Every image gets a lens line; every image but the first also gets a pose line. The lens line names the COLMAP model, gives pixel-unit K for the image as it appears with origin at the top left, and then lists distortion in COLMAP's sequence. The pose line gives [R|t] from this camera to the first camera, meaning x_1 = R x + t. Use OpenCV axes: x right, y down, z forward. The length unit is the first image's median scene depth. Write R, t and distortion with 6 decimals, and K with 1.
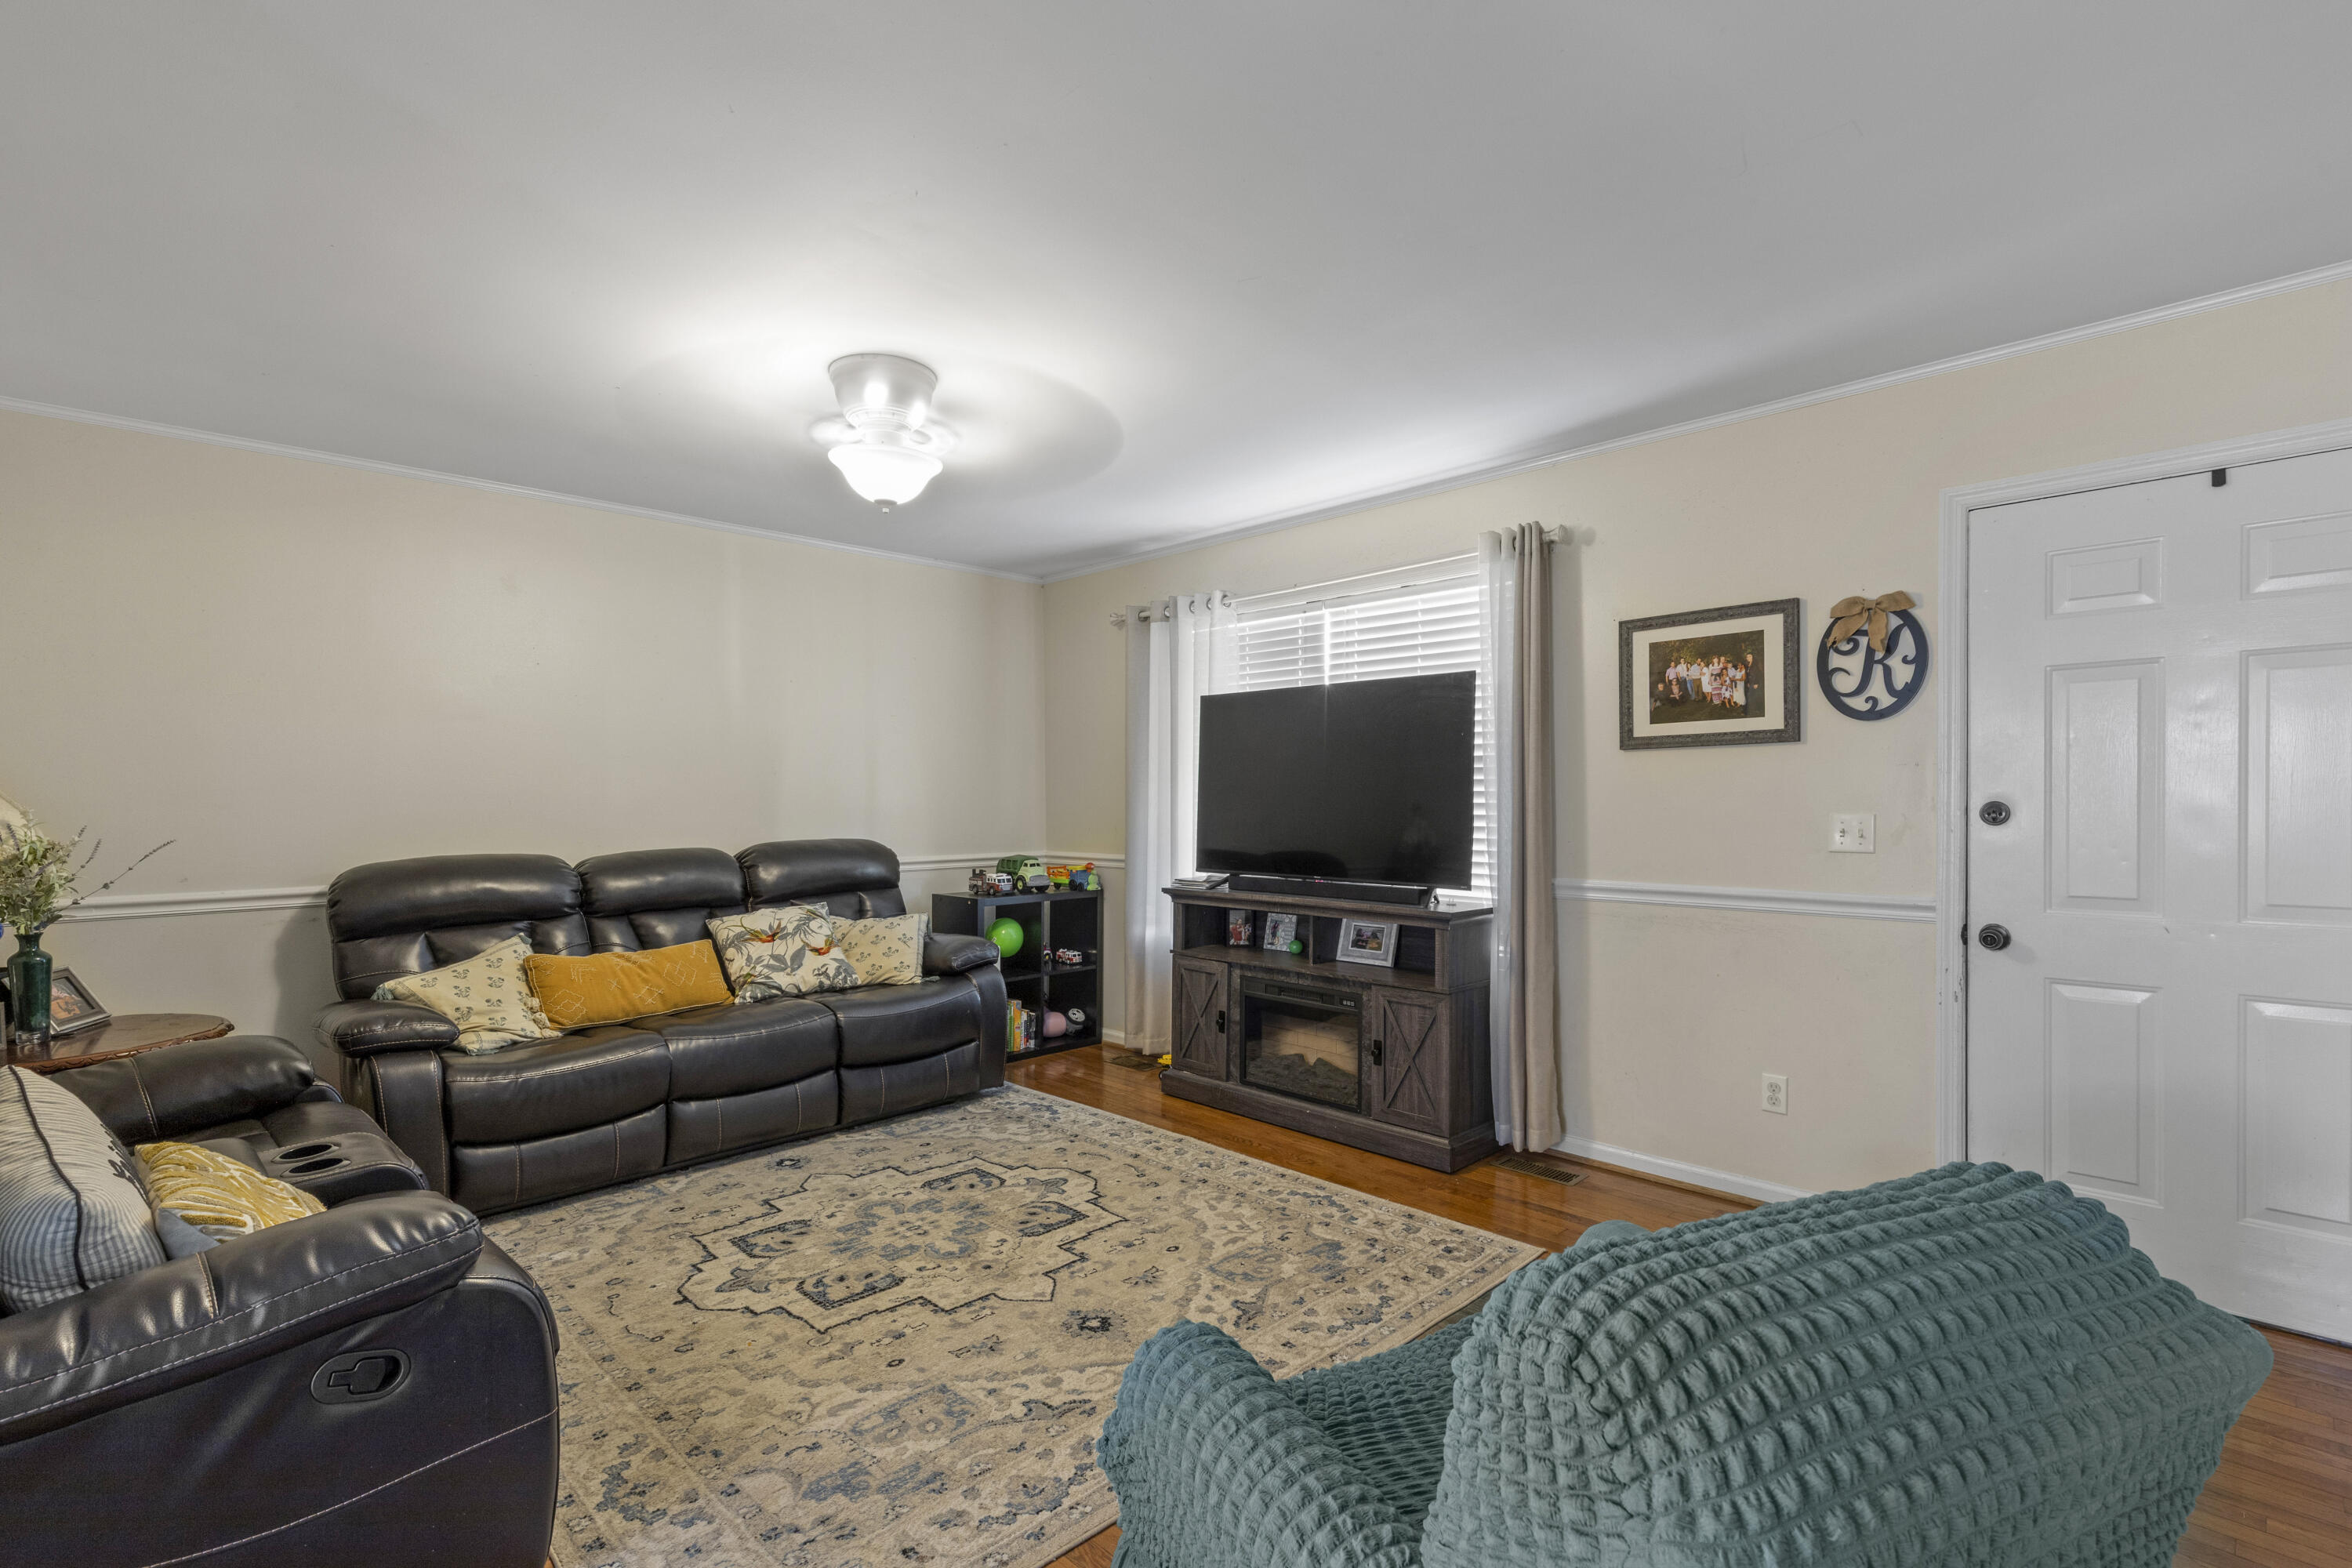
lens RADIAL K [[1075.9, 0, 1181.4], [0, 1075.9, 815.6], [0, 0, 1]] dist [0.001123, -0.000217]
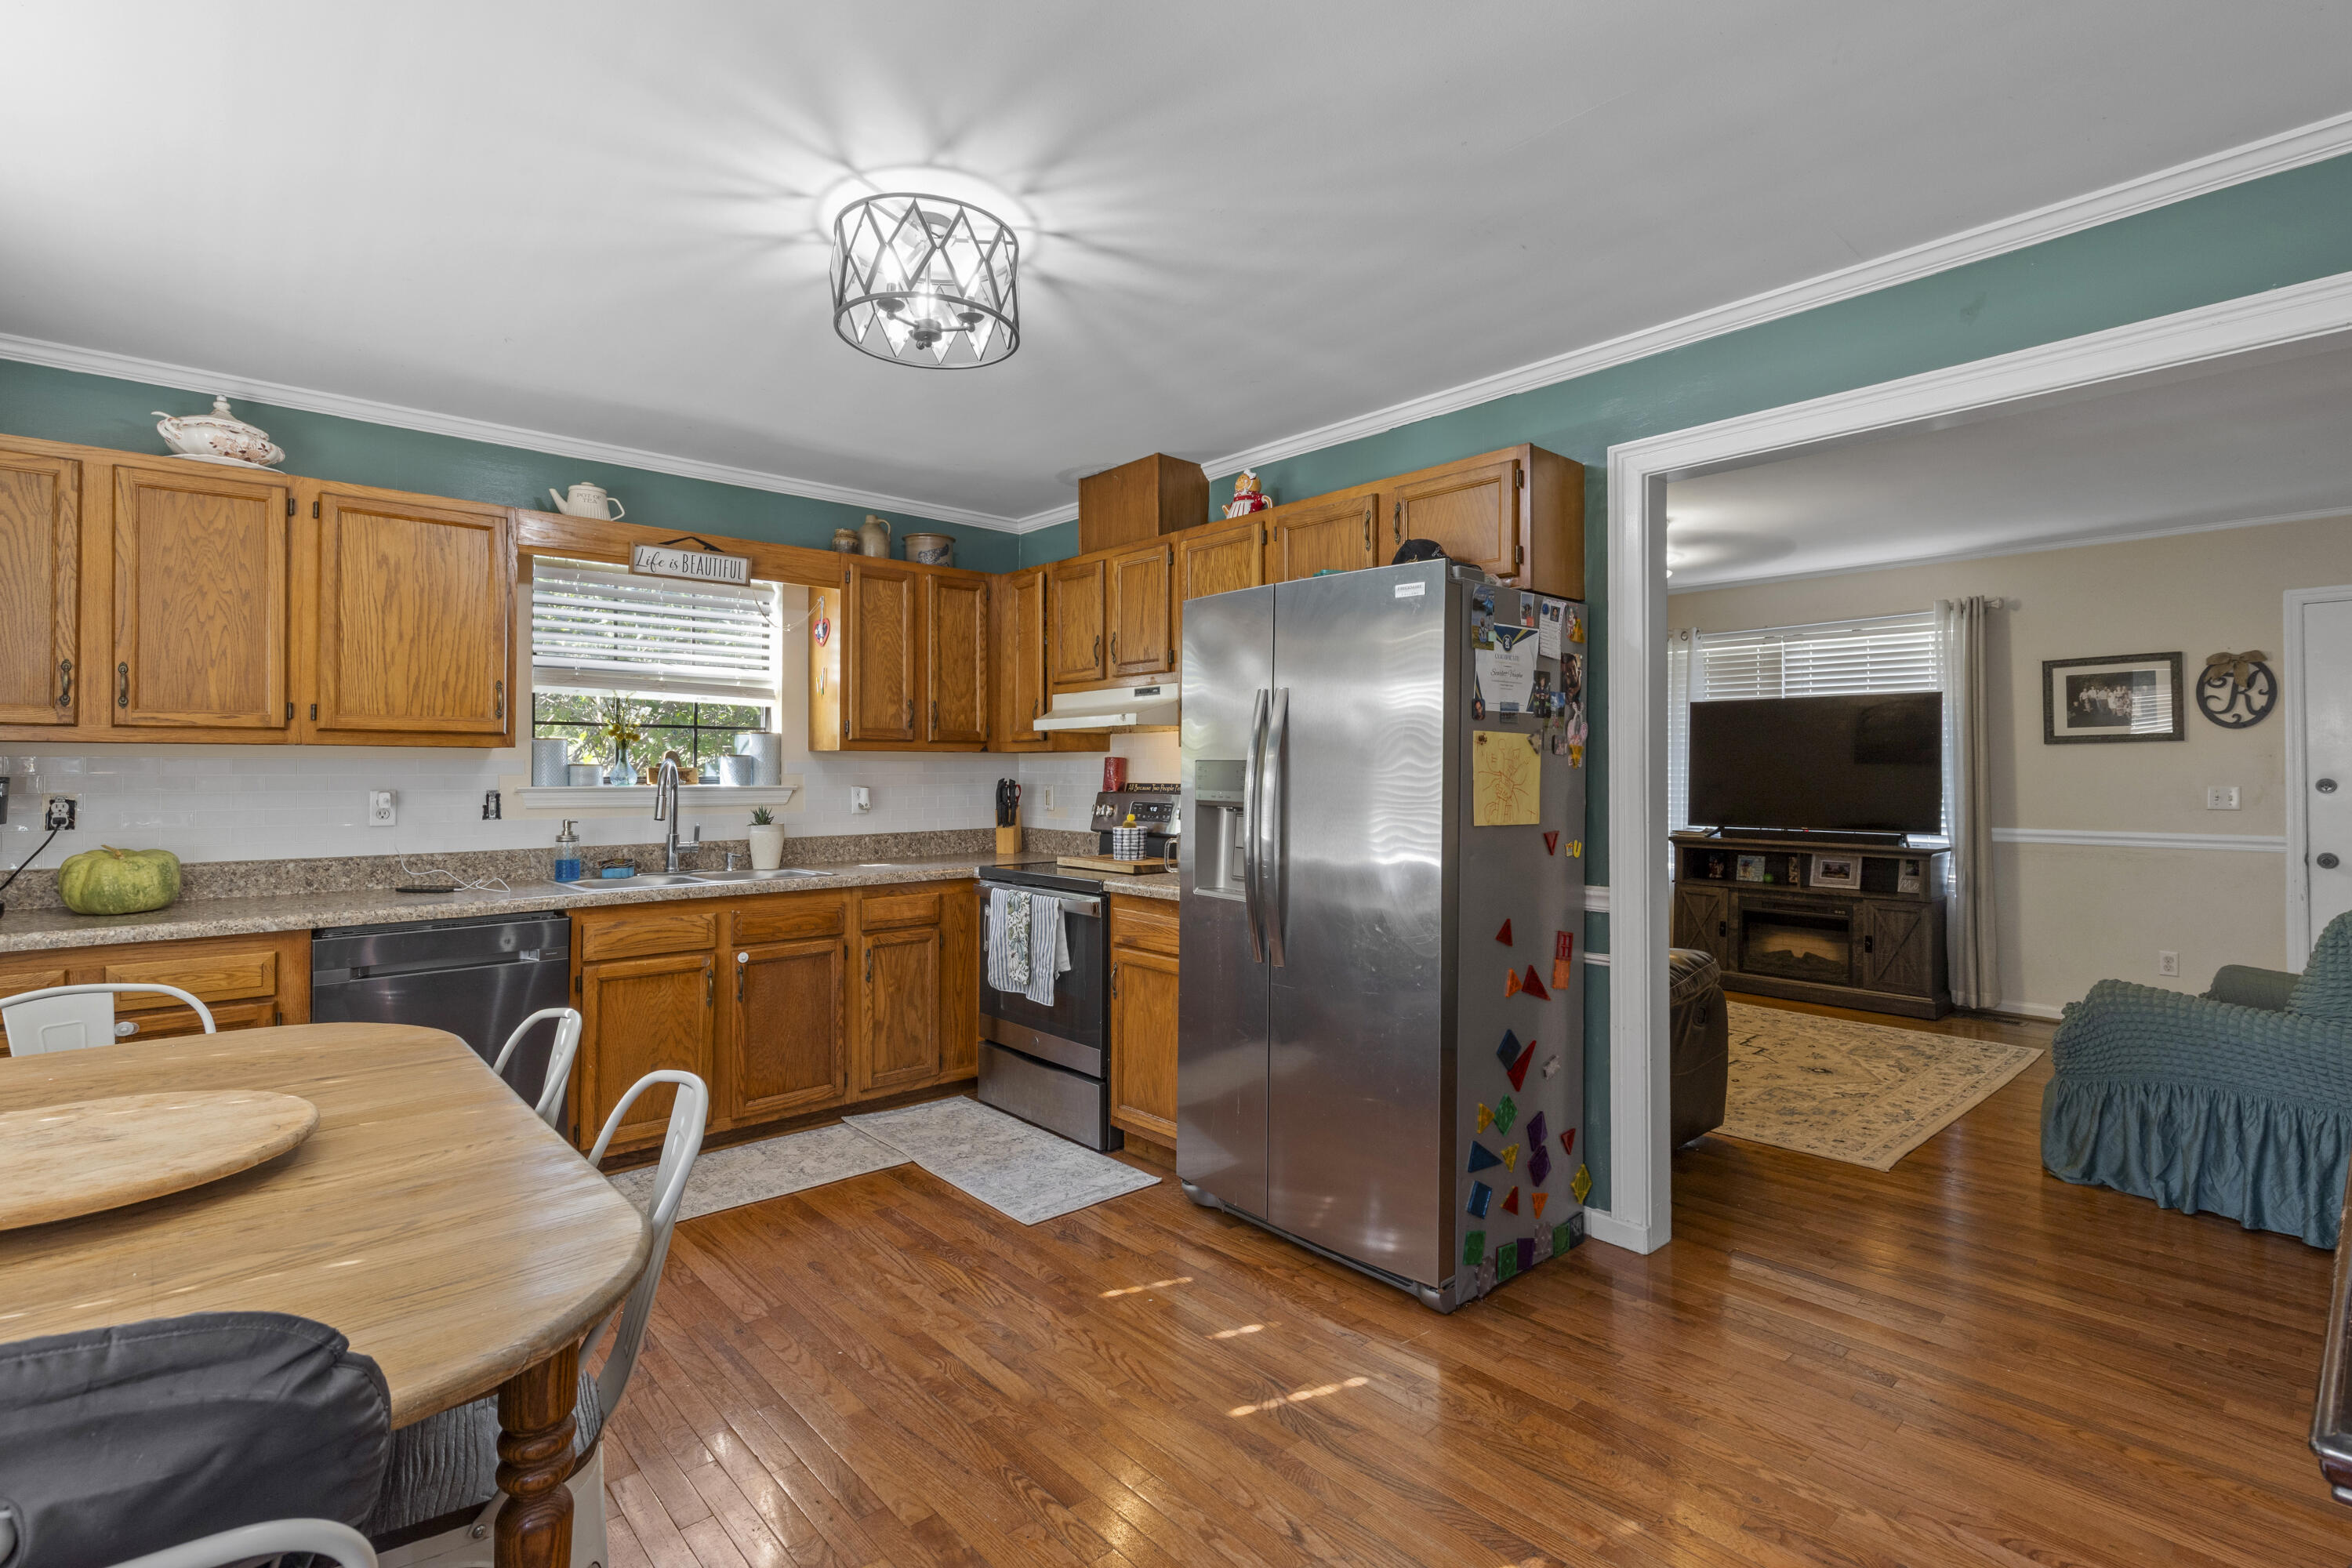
lens RADIAL K [[1109.6, 0, 1185.9], [0, 1109.6, 757.9], [0, 0, 1]] dist [0.001029, 0.000132]
pose [[0.999381, 0.006506, -0.034567, -0.781830], [-0.007632, 0.999441, -0.032541, 0.020072], [0.034336, 0.032785, 0.998872, -0.642120]]
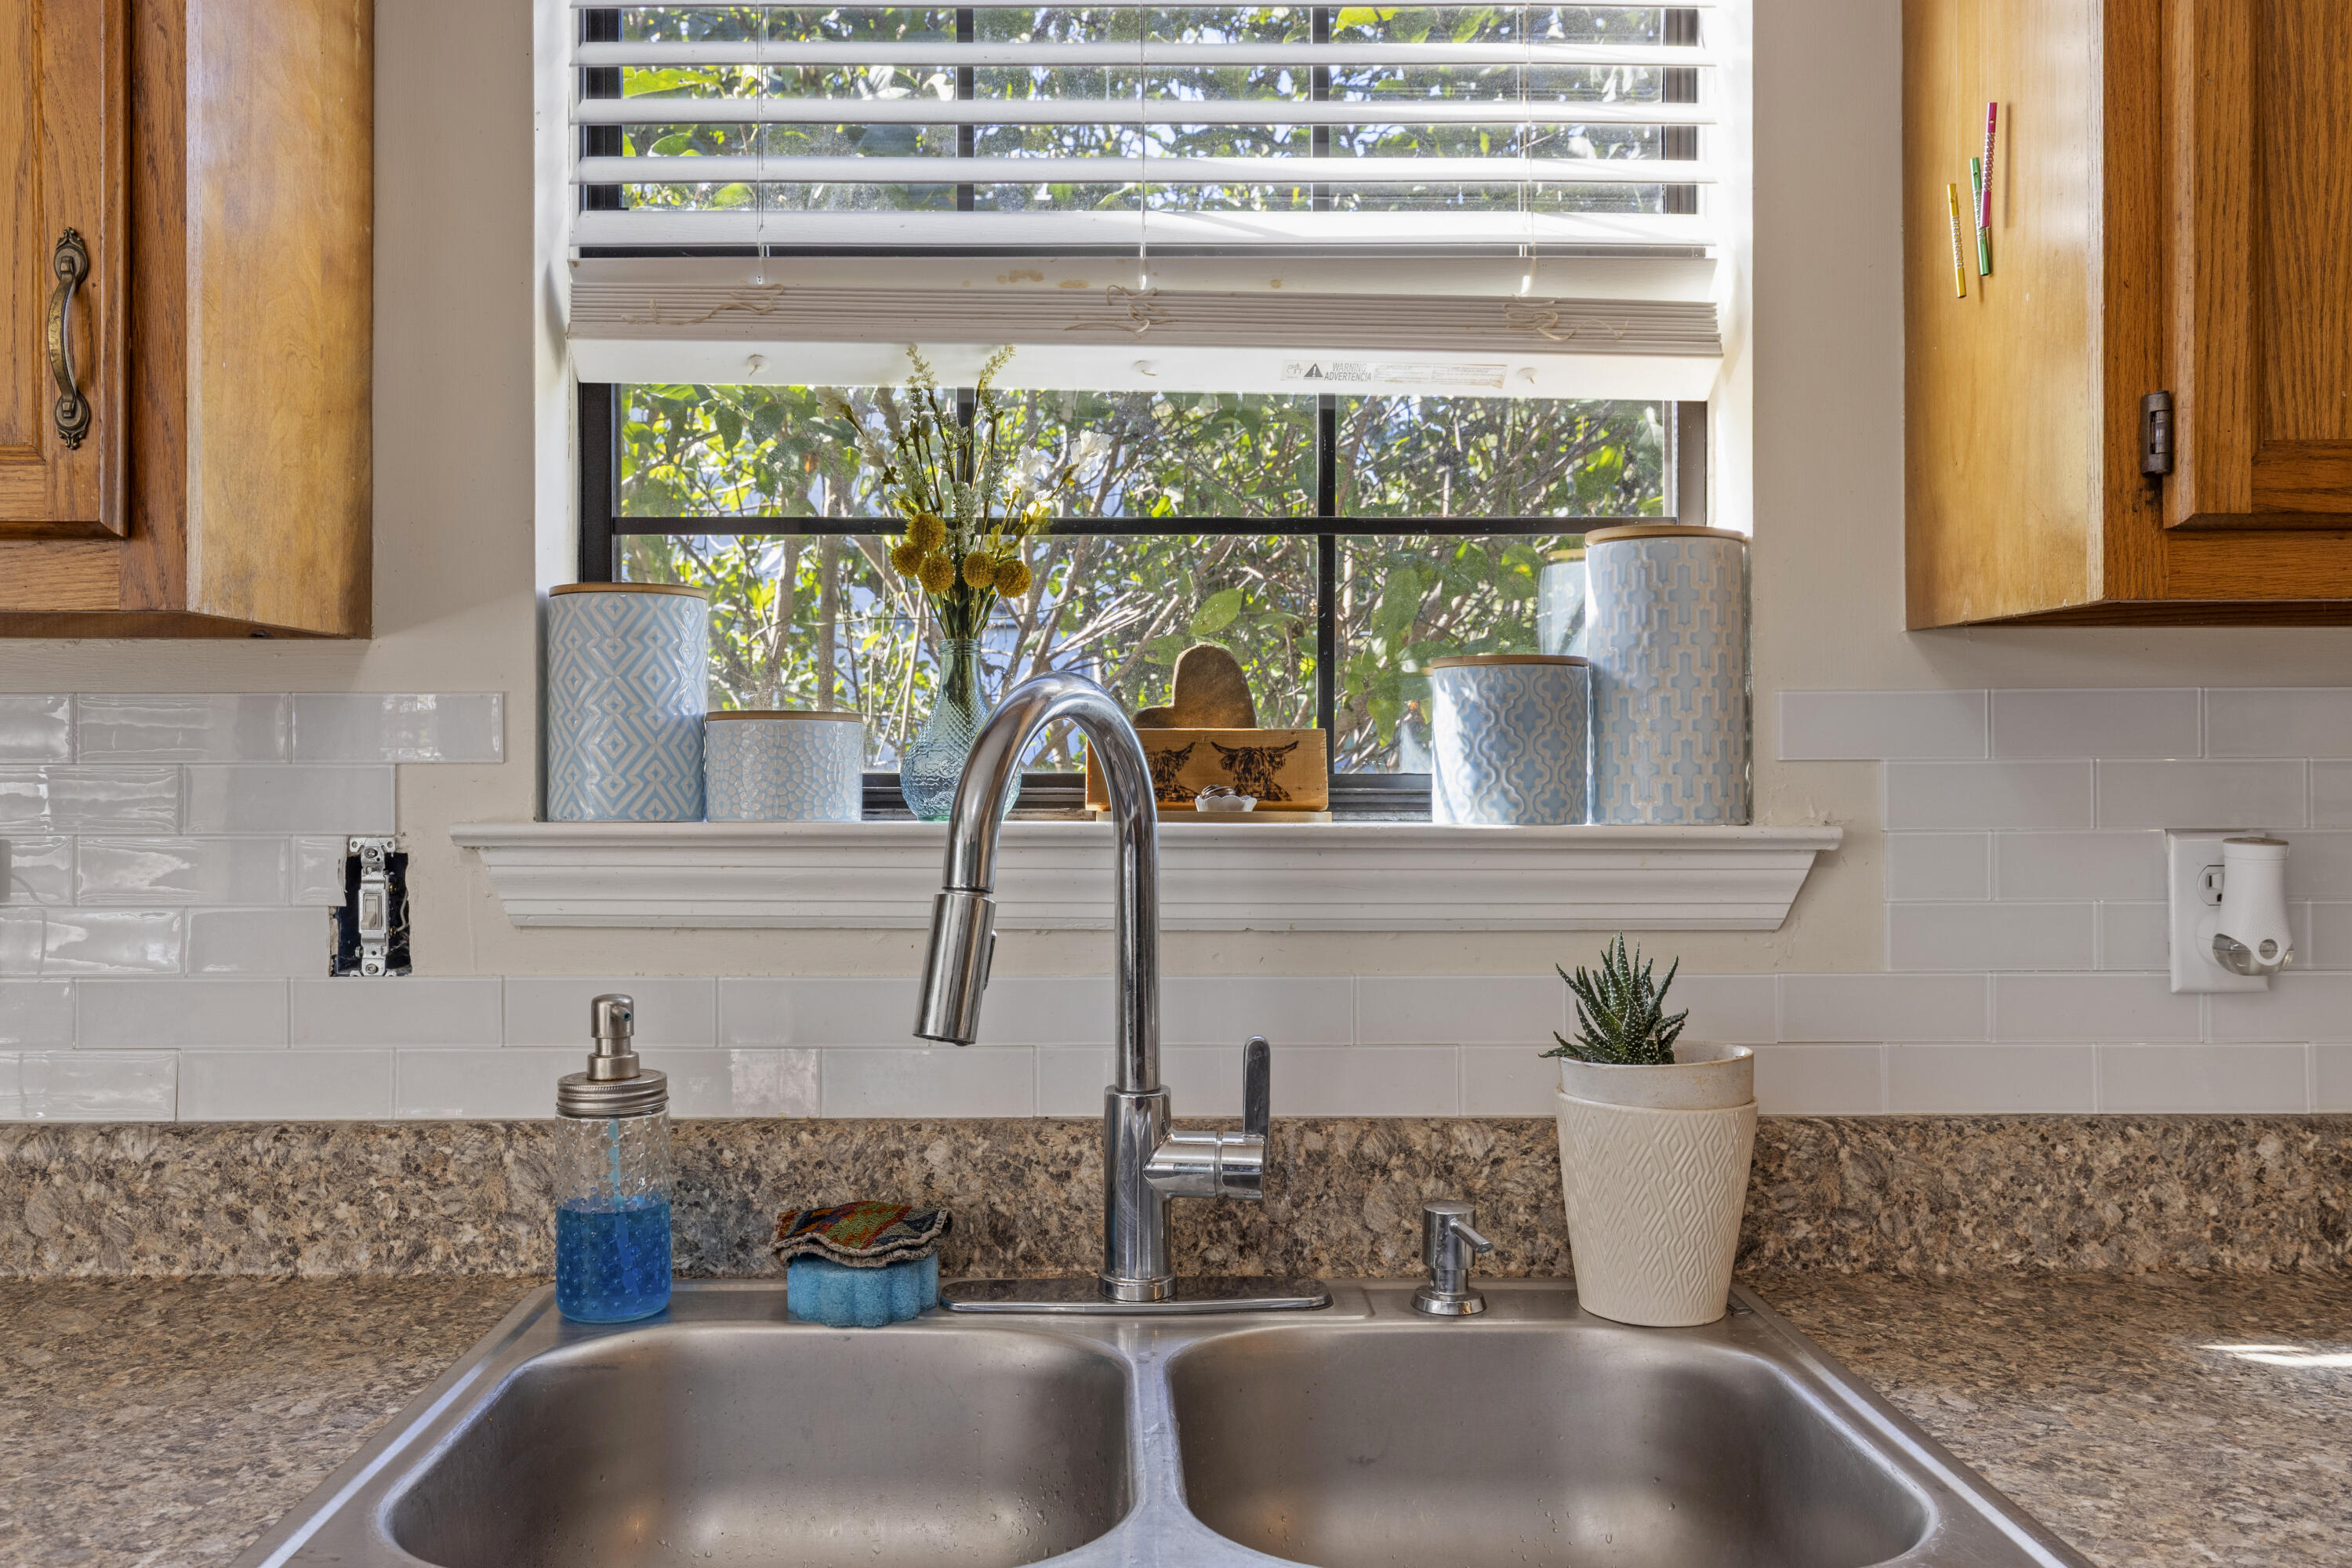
lens RADIAL K [[2081.7, 0, 1055.3], [0, 2081.7, 778.7], [0, 0, 1]] dist [-0.005040, -0.003936]
pose [[0.705765, 0.006597, -0.708415, -1.066931], [-0.018677, 0.999782, -0.009297, 0.011429], [0.708199, 0.019793, 0.705735, 0.153132]]
